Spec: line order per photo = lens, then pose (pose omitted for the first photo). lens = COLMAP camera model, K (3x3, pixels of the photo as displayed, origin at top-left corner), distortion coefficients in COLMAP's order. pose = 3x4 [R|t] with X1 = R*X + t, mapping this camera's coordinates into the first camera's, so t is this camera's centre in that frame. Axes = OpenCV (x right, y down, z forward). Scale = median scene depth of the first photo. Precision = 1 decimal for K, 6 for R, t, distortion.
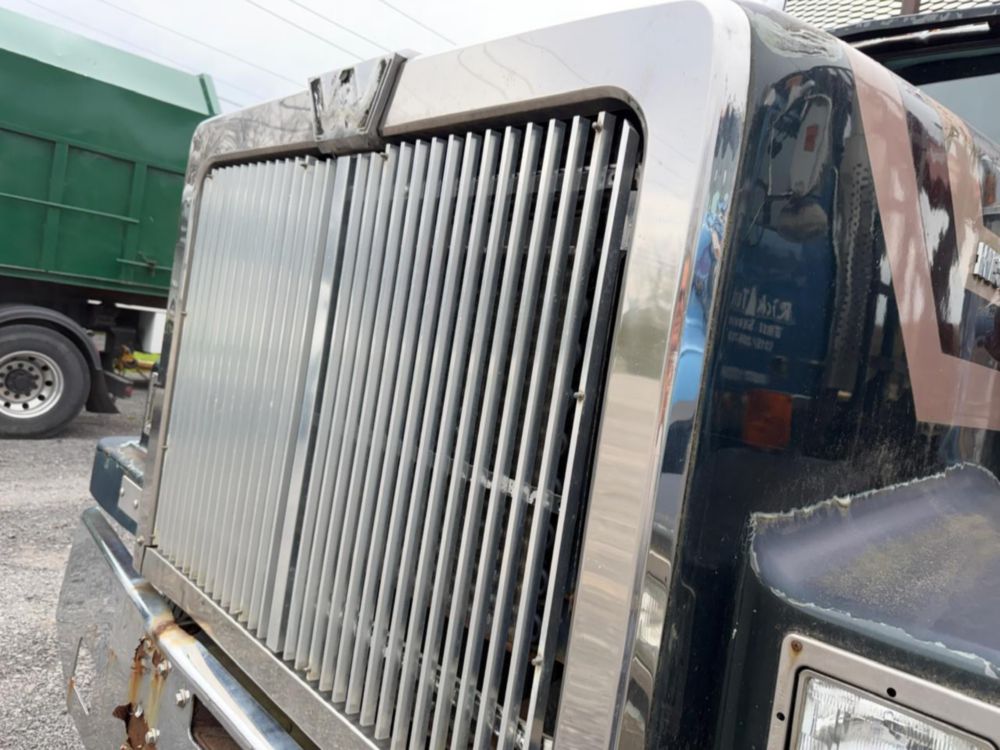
lens RADIAL K [[730.4, 0, 505.9], [0, 730.4, 374.6], [0, 0, 1]] dist [0.036338, -0.041196]
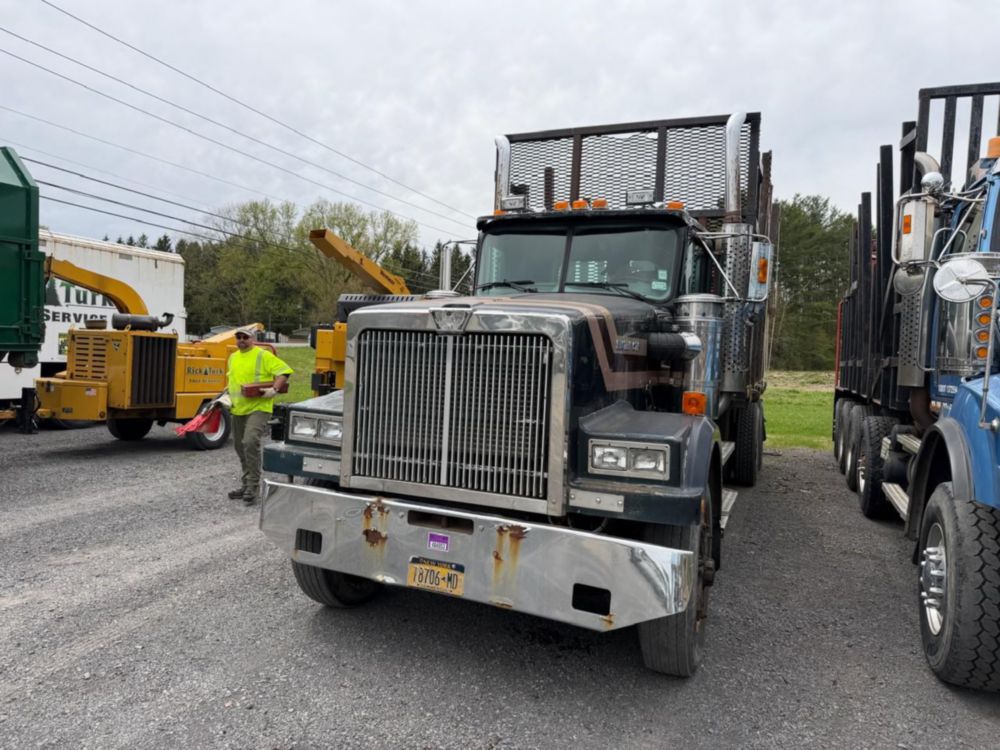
lens RADIAL K [[730.4, 0, 497.3], [0, 730.4, 367.9], [0, 0, 1]] dist [0.036338, -0.041196]
pose [[0.919544, -0.127043, 0.371885, -1.445203], [0.117922, 0.991897, 0.047268, -0.319148], [-0.374877, 0.000388, 0.927075, -2.451979]]
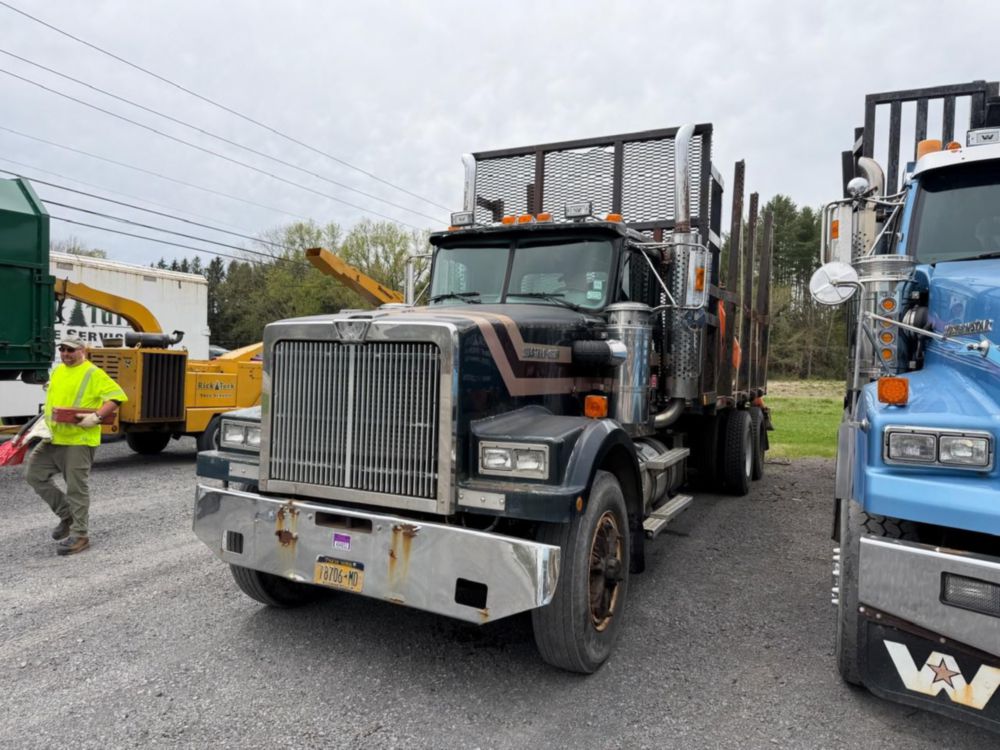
lens RADIAL K [[730.4, 0, 500.2], [0, 730.4, 364.2], [0, 0, 1]] dist [0.036338, -0.041196]
pose [[0.939294, -0.130940, 0.317145, -0.769296], [0.133085, 0.990991, 0.014990, -0.184542], [-0.316251, 0.028127, 0.948259, -2.912546]]
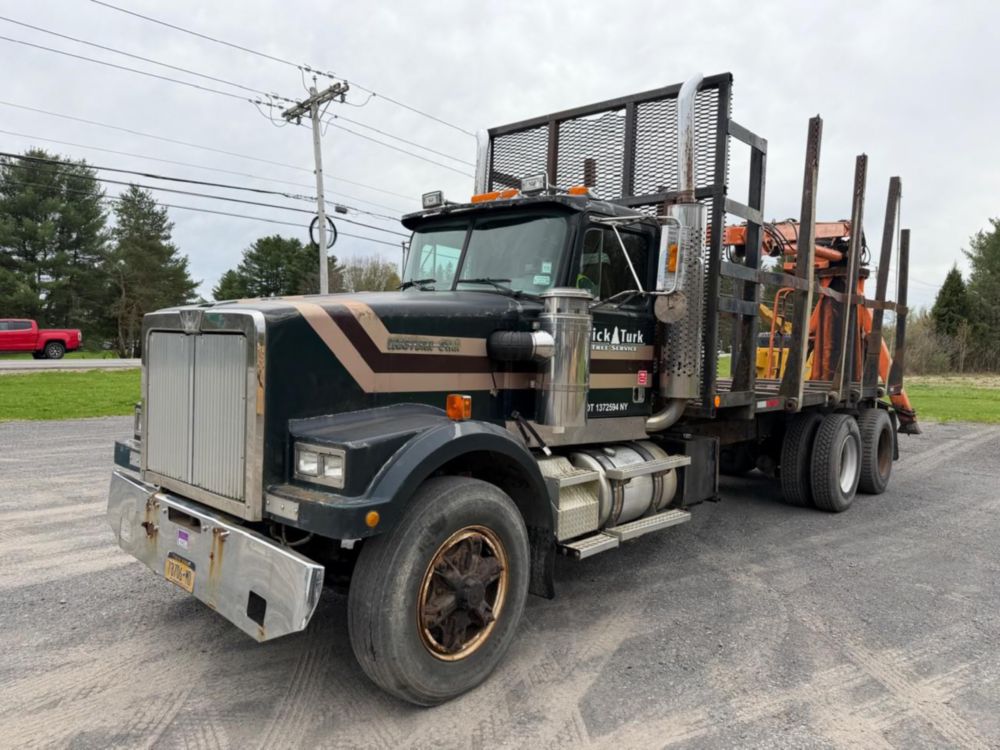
lens RADIAL K [[730.4, 0, 504.4], [0, 730.4, 379.2], [0, 0, 1]] dist [0.036338, -0.041196]
pose [[0.991081, -0.122081, 0.053424, 1.125969], [0.121399, 0.992477, 0.015837, 0.025585], [-0.054956, -0.009210, 0.998446, -2.774344]]
